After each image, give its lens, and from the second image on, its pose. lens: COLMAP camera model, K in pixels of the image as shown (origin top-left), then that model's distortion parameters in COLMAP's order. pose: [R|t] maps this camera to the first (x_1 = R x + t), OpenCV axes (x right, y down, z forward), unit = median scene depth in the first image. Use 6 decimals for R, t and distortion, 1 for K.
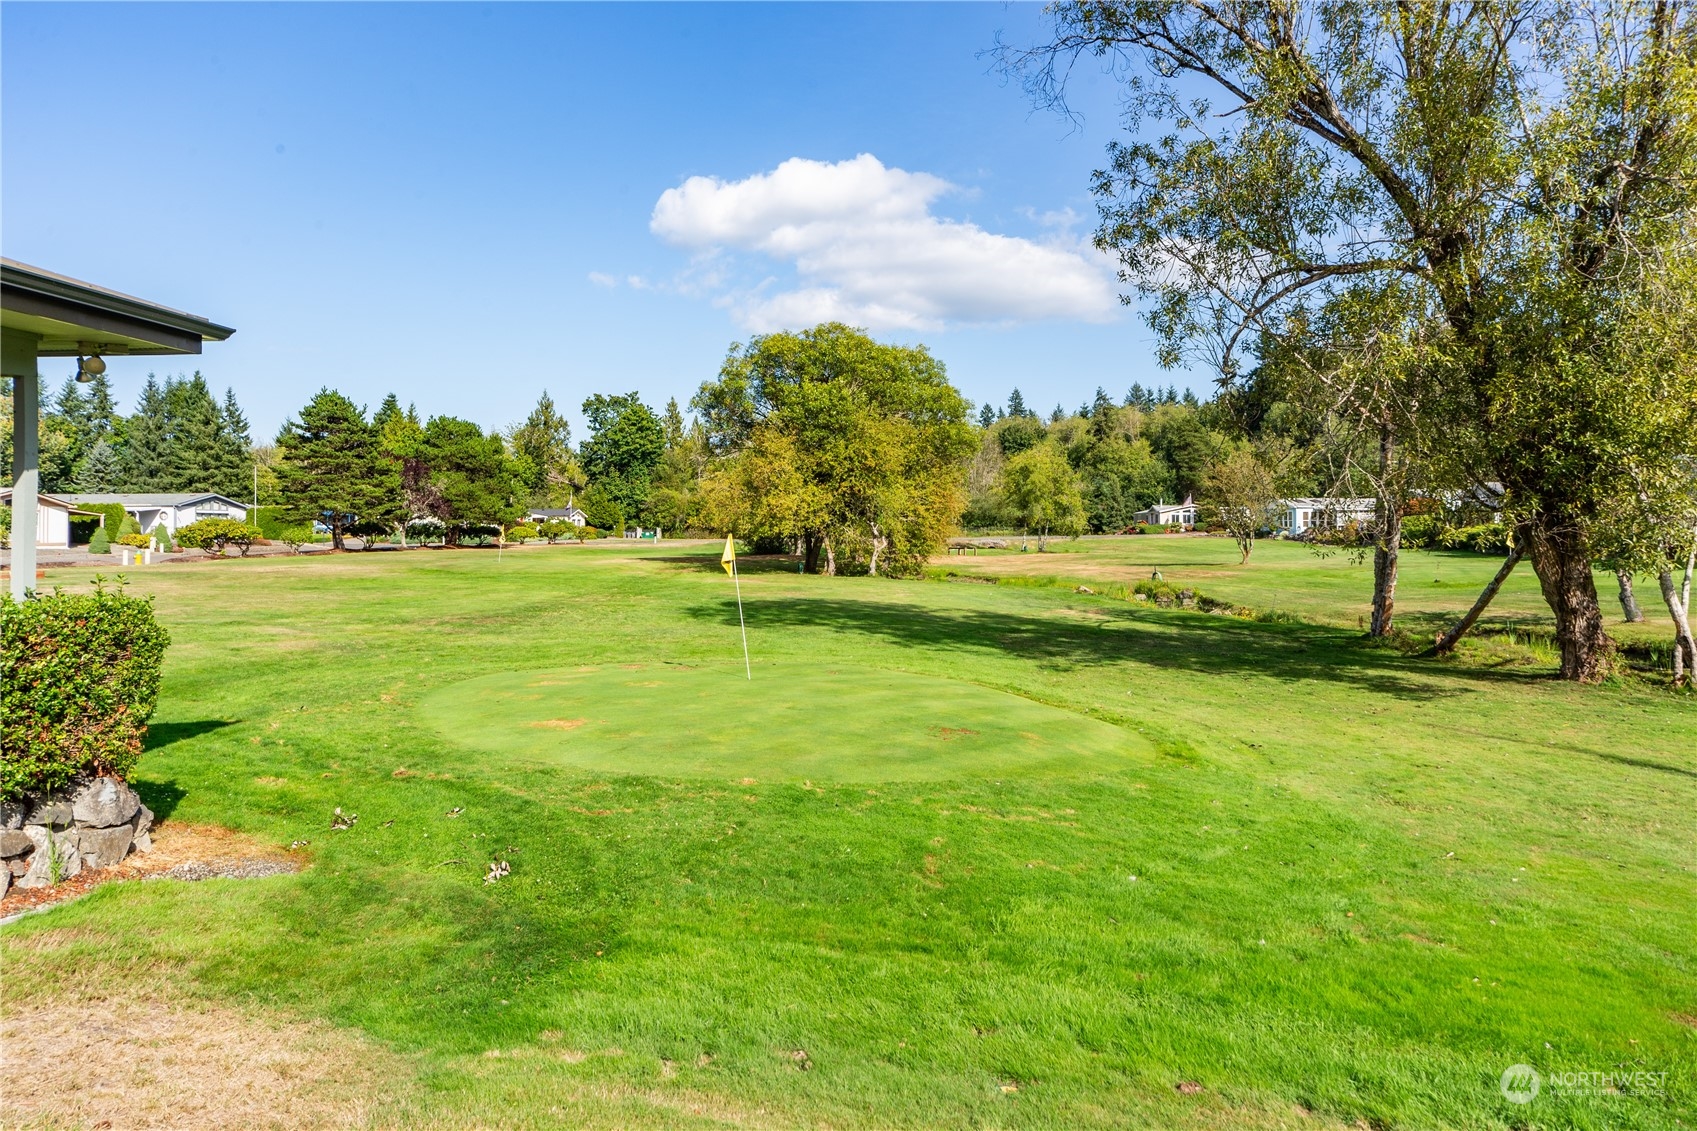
lens RADIAL K [[1124.5, 0, 848.4], [0, 1124.5, 561.4], [0, 0, 1]] dist [0.001660, 0.000009]
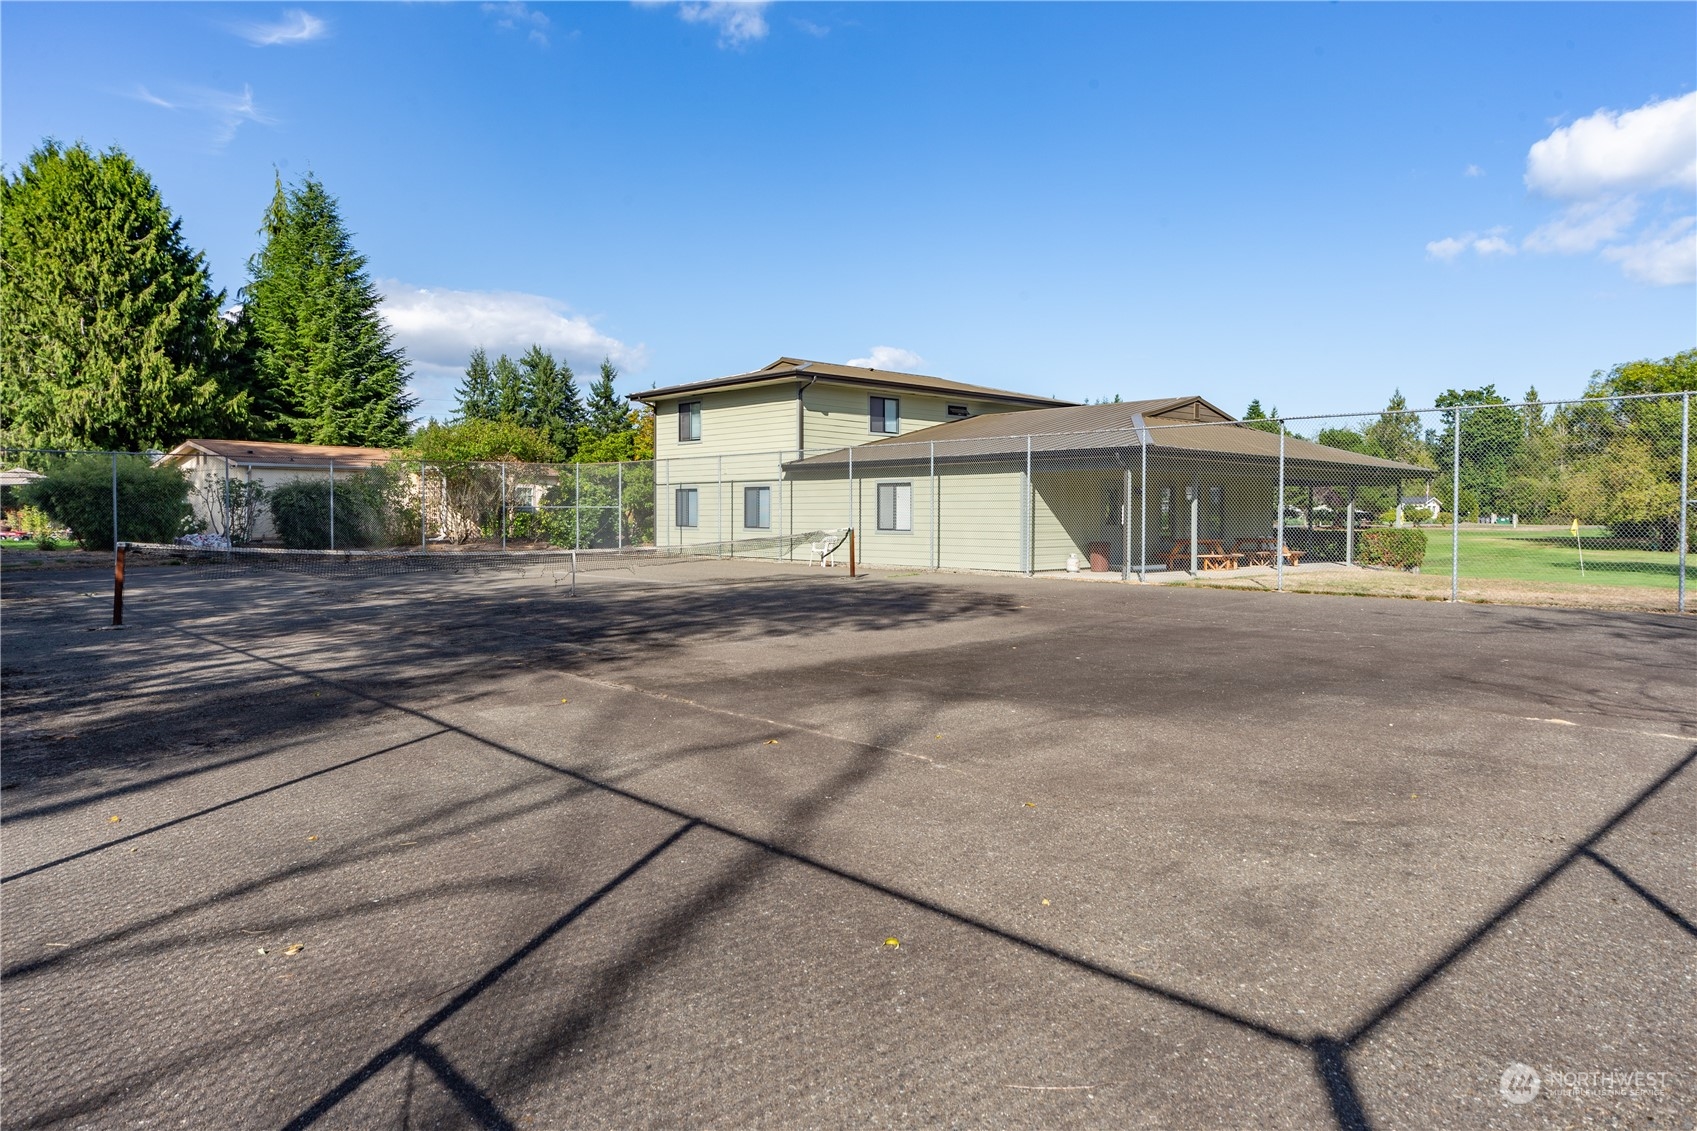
lens RADIAL K [[1085.3, 0, 850.5], [0, 1085.3, 529.5], [0, 0, 1]] dist [0.004686, 0.003314]
pose [[0.758512, 0.015975, -0.651463, 0.027867], [-0.024879, 0.999681, -0.004453, 0.005636], [0.651184, 0.019586, 0.758667, -0.211363]]
